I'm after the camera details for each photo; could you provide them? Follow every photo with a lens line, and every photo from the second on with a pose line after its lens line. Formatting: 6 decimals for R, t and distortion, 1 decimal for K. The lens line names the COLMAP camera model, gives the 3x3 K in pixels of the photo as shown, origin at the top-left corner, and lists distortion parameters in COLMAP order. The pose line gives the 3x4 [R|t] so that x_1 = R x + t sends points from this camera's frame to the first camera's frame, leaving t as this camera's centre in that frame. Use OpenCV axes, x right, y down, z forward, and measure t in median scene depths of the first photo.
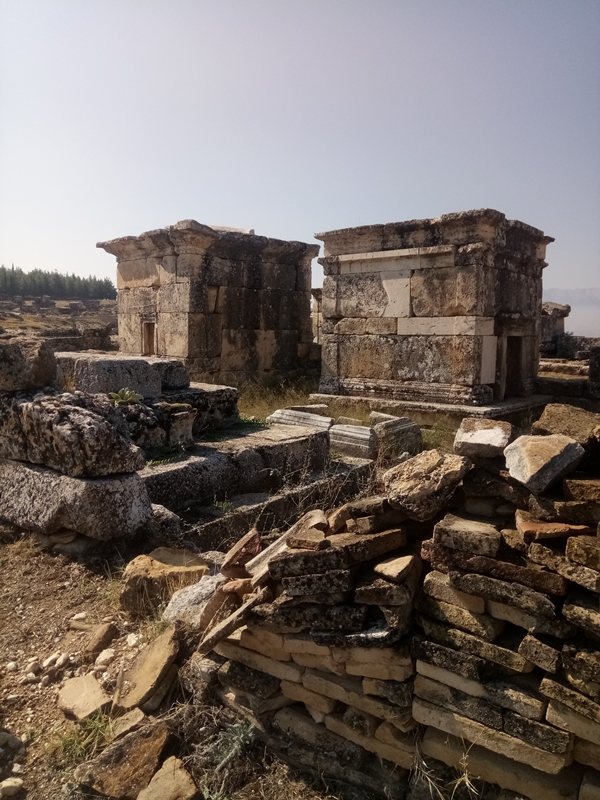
lens RADIAL K [[606.6, 0, 306.3], [0, 606.6, 395.8], [0, 0, 1]] dist [0.093594, -0.123057]
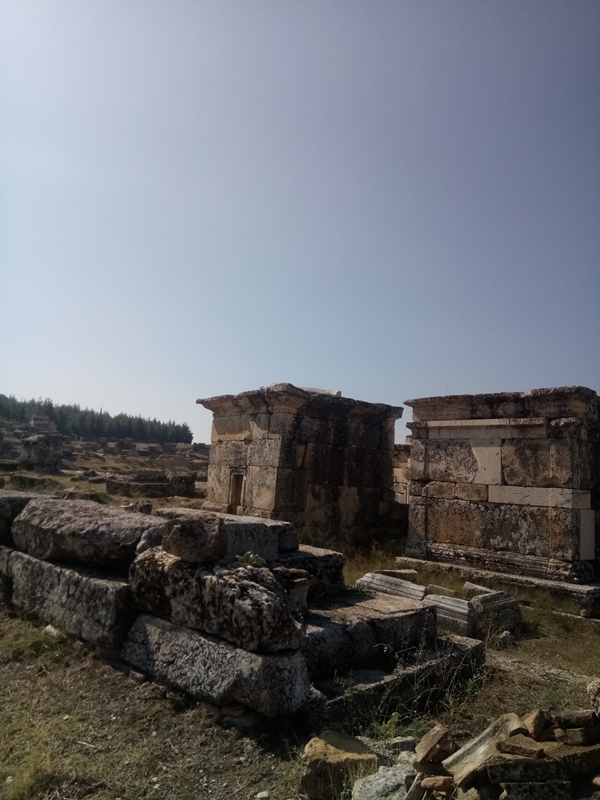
lens RADIAL K [[606.6, 0, 305.7], [0, 606.6, 397.3], [0, 0, 1]] dist [0.093594, -0.123057]
pose [[0.993208, 0.032517, -0.111713, -0.044954], [-0.058203, 0.970238, -0.235054, -0.014748], [0.100745, 0.239960, 0.965541, -0.043257]]
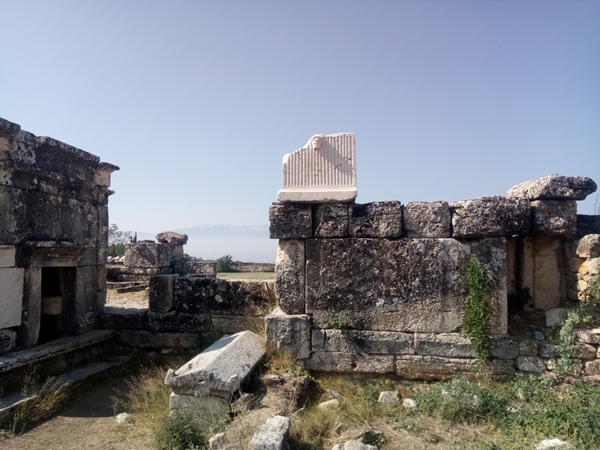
lens RADIAL K [[455.0, 0, 298.8], [0, 455.0, 222.8], [0, 0, 1]] dist [0.093594, -0.123057]
pose [[0.859480, 0.028807, 0.510358, 0.327659], [0.059628, 0.985945, -0.156068, -0.039726], [-0.507680, 0.164569, 0.845682, 0.283630]]
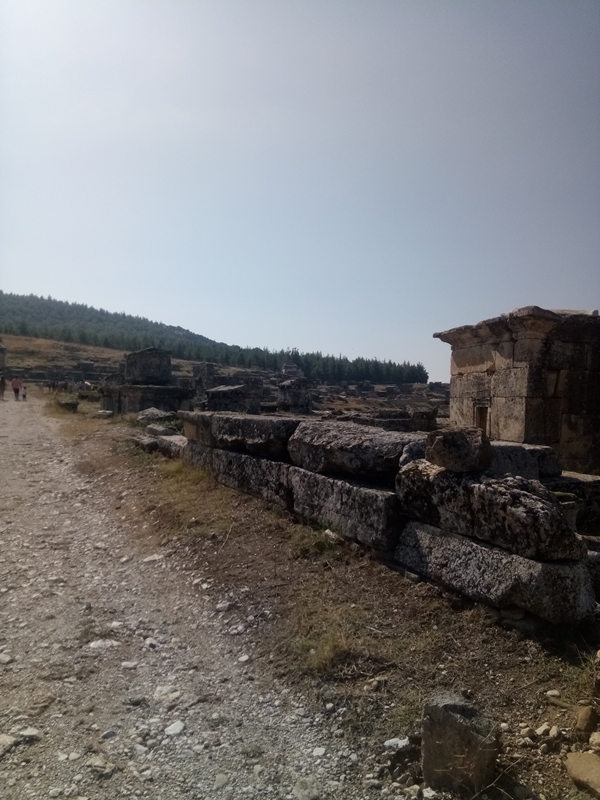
lens RADIAL K [[606.6, 0, 306.4], [0, 606.6, 394.8], [0, 0, 1]] dist [0.093594, -0.123057]
pose [[0.882430, -0.000506, -0.470443, -0.055820], [-0.063160, 0.990819, -0.119537, 0.000770], [0.466184, 0.135196, 0.874297, -0.043688]]
